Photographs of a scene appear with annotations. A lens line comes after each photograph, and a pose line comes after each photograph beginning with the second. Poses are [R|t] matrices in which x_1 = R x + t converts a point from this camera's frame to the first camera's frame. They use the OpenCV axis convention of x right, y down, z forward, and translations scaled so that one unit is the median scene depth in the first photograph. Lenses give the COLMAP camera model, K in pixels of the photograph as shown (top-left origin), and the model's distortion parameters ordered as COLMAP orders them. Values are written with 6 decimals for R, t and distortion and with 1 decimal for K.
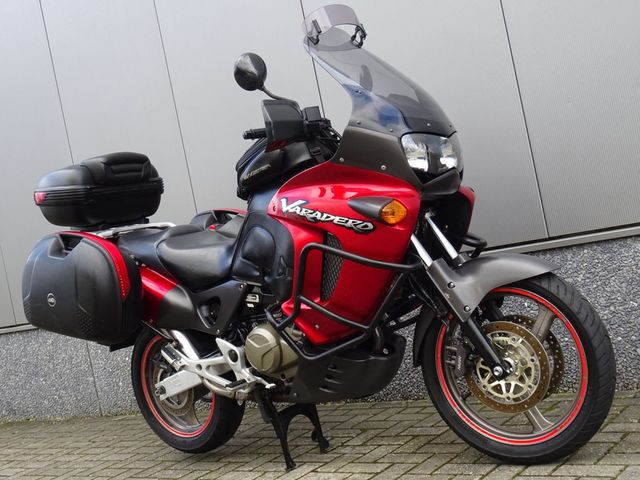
lens RADIAL K [[867.5, 0, 320.0], [0, 867.5, 240.0], [0, 0, 1]] dist [0.006969, 0.011460]
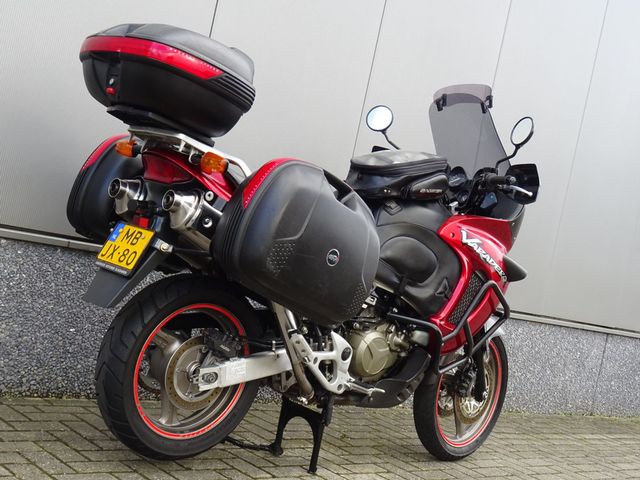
lens RADIAL K [[916.7, 0, 320.0], [0, 916.7, 240.0], [0, 0, 1]] dist [-0.003884, -0.007060]
pose [[0.088509, 0.216015, 0.972370, -1.112688], [-0.221675, 0.955991, -0.192199, 0.214915], [-0.971095, -0.198539, 0.132499, 0.925815]]
